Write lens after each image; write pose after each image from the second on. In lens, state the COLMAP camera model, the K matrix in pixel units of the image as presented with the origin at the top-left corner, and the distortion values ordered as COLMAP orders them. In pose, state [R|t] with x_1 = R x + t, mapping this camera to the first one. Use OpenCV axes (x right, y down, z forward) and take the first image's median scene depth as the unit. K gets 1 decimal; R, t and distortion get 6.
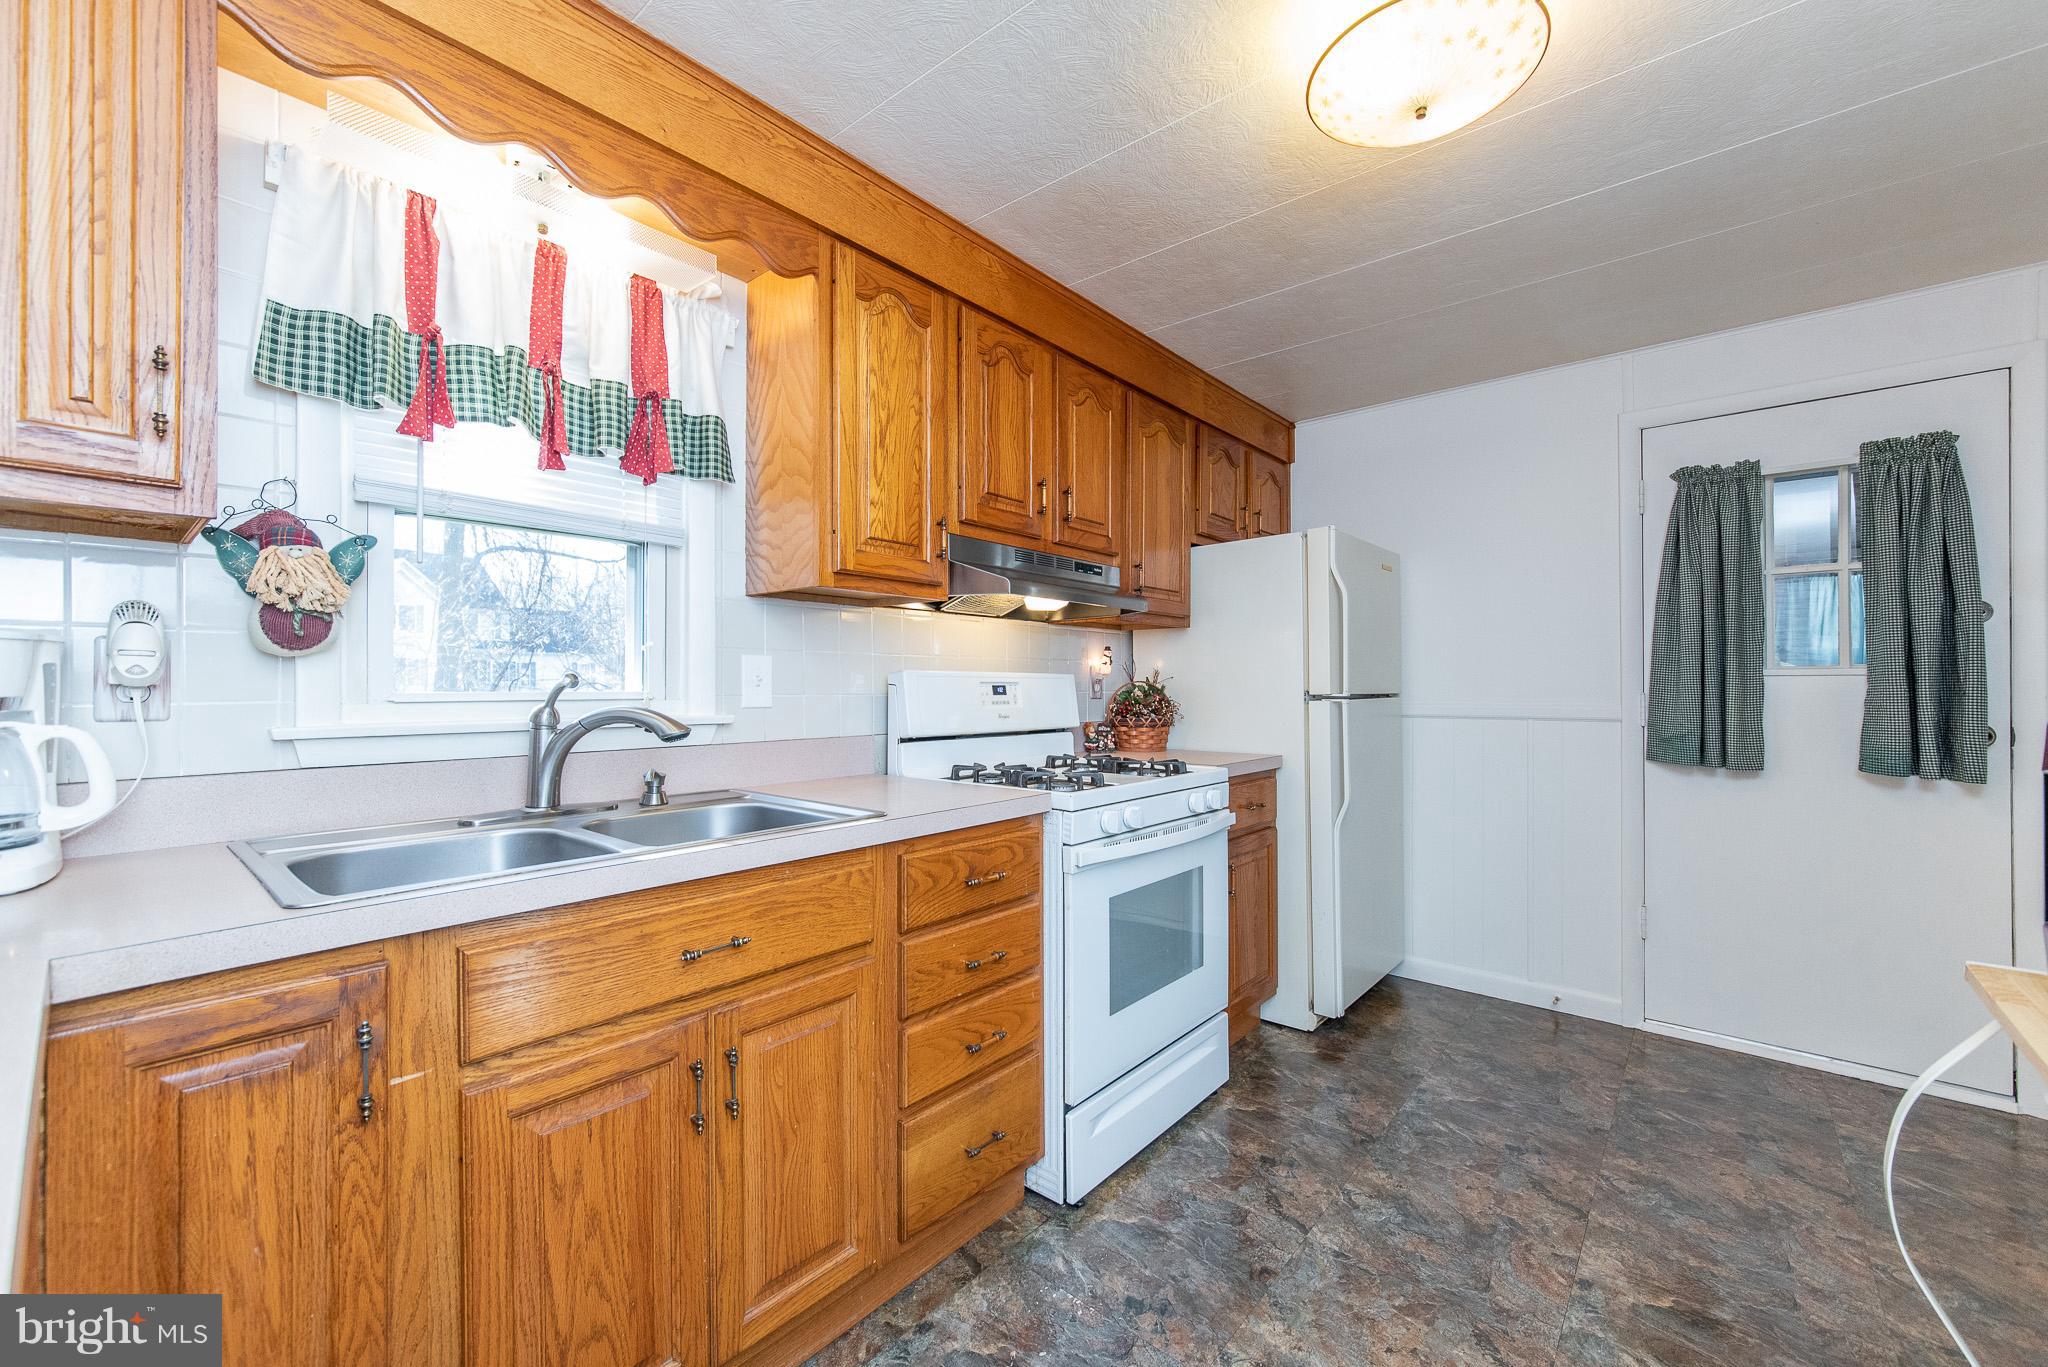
lens RADIAL K [[820.4, 0, 1003.1], [0, 820.4, 693.1], [0, 0, 1]] dist [-0.000947, -0.000110]
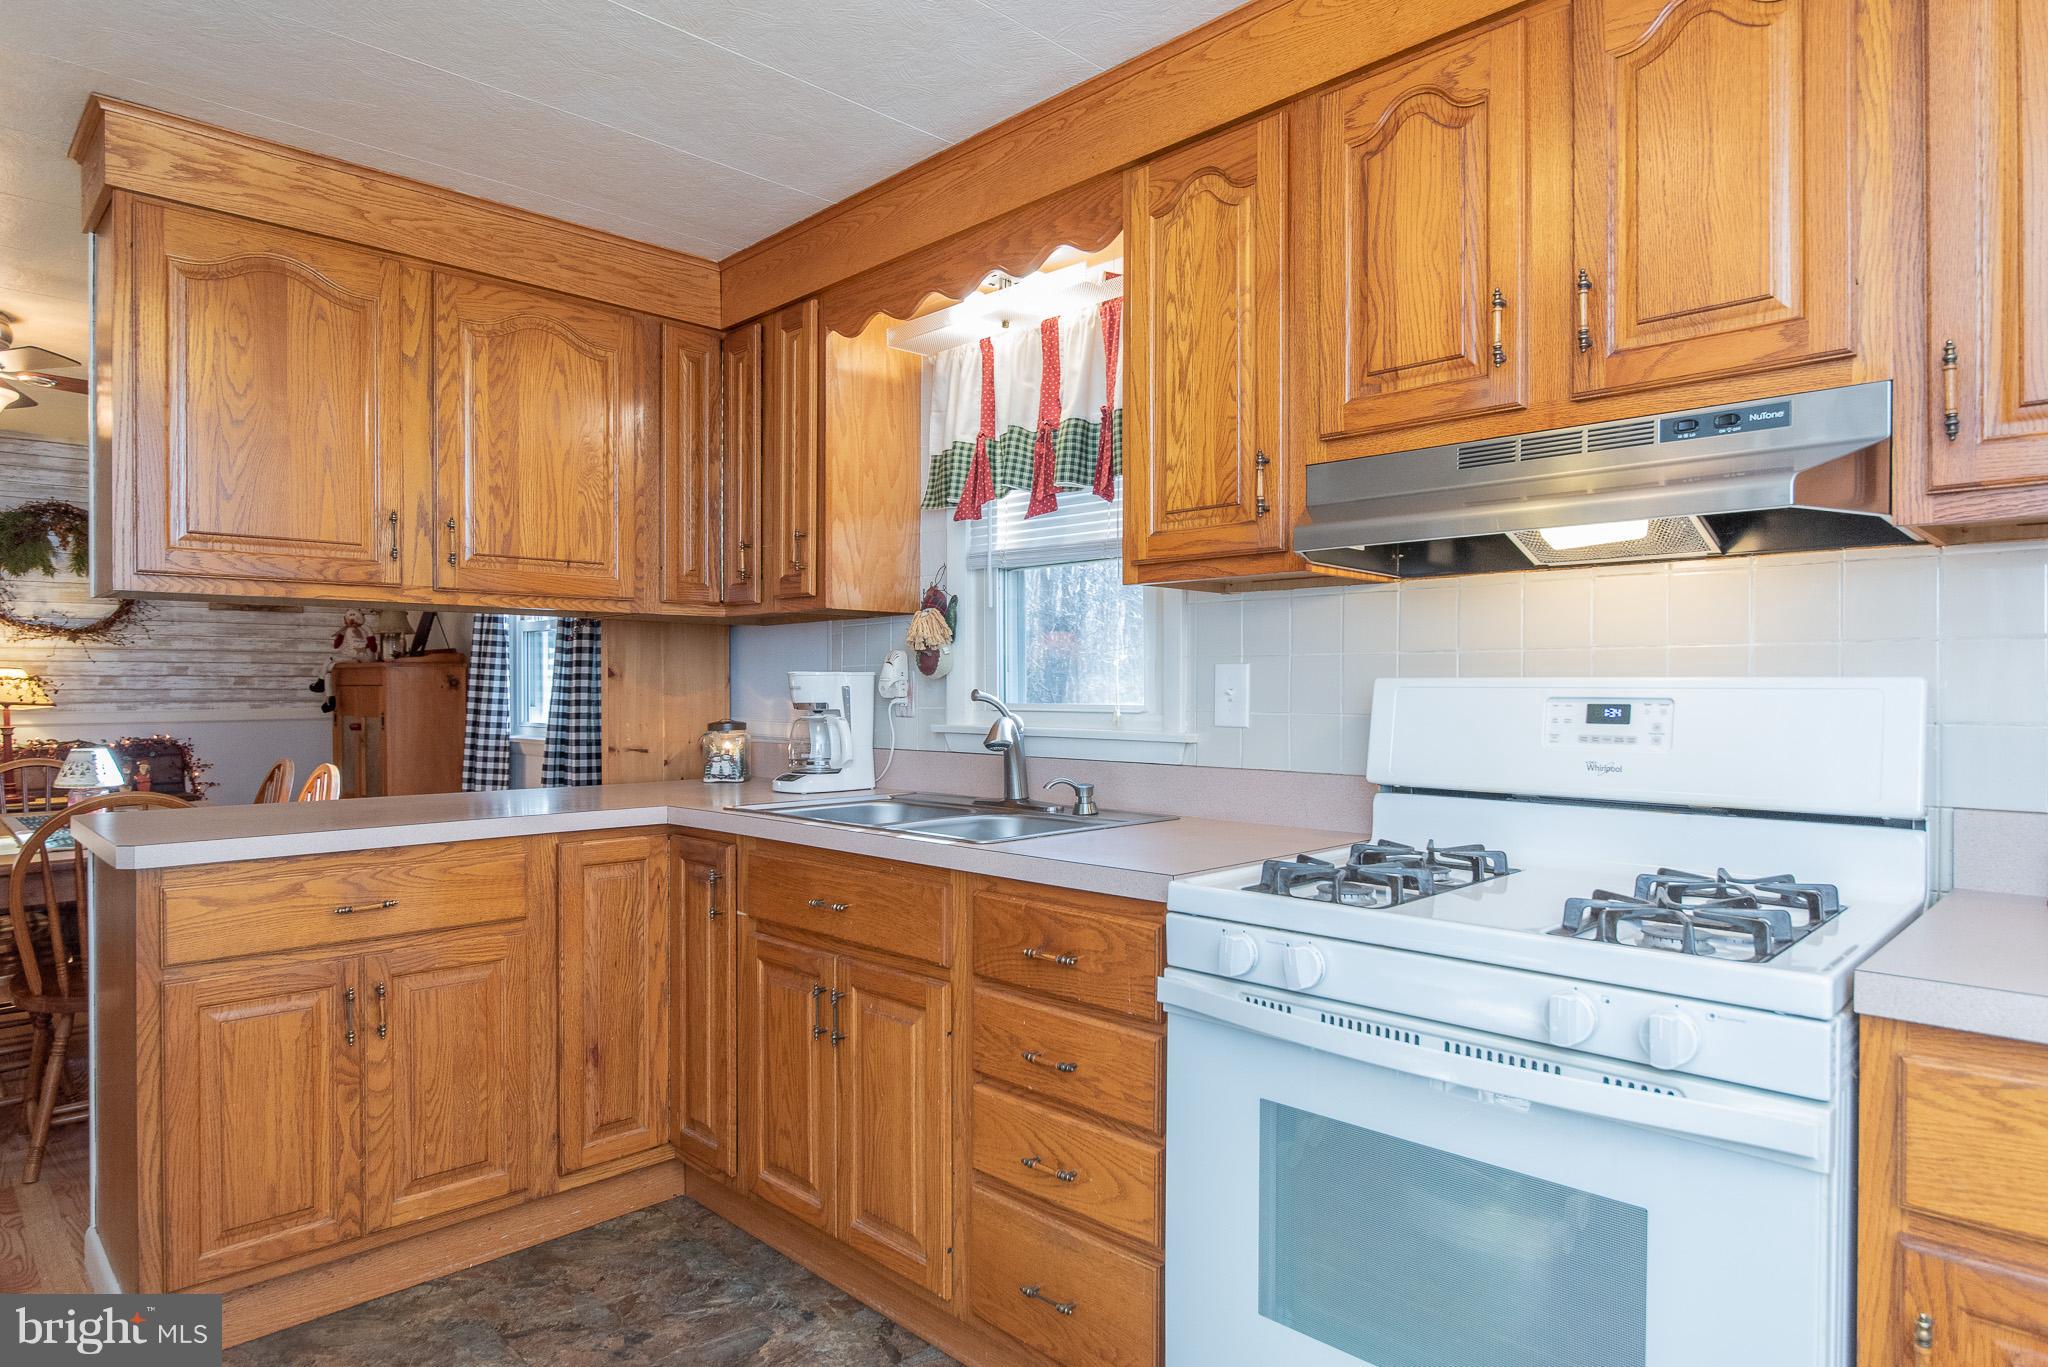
lens RADIAL K [[1181.1, 0, 1068.7], [0, 1181.1, 695.0], [0, 0, 1]] dist [-0.018295, 0.006132]
pose [[-0.050558, 0.006621, -0.998699, 1.021801], [-0.007720, 0.999946, 0.007020, -0.024442], [0.998691, 0.008065, -0.050504, 1.018858]]
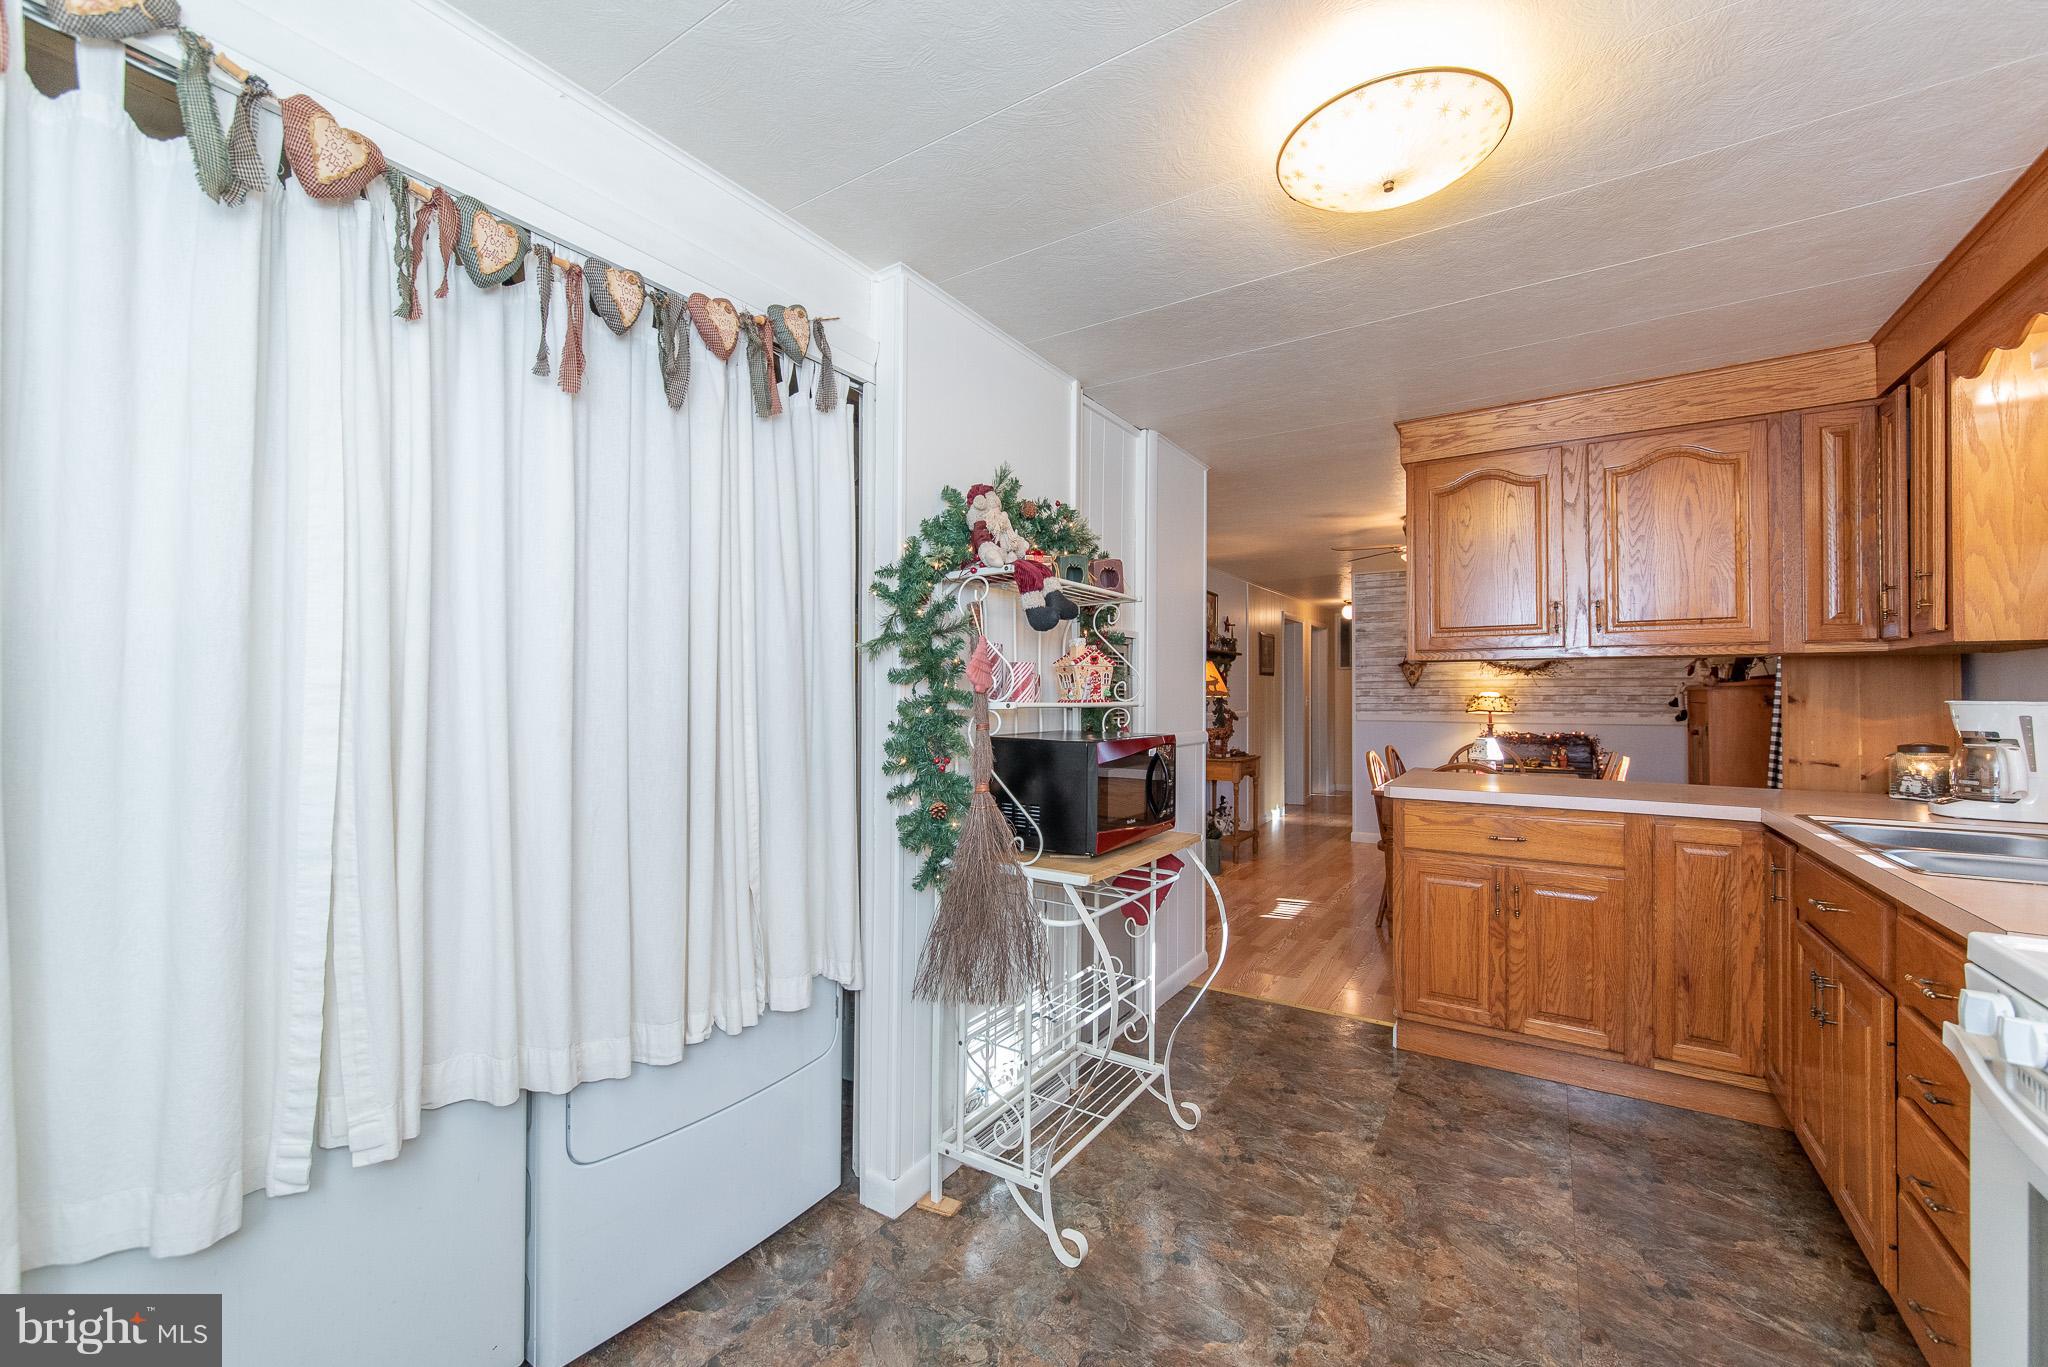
lens RADIAL K [[837.0, 0, 1024.0], [0, 837.0, 683.5], [0, 0, 1]] dist [-0.001904, -0.000037]
pose [[-0.989282, -0.004368, -0.145954, 0.918647], [-0.003910, 0.999986, -0.003426, -0.059823], [0.145967, -0.002819, -0.989285, 1.596505]]
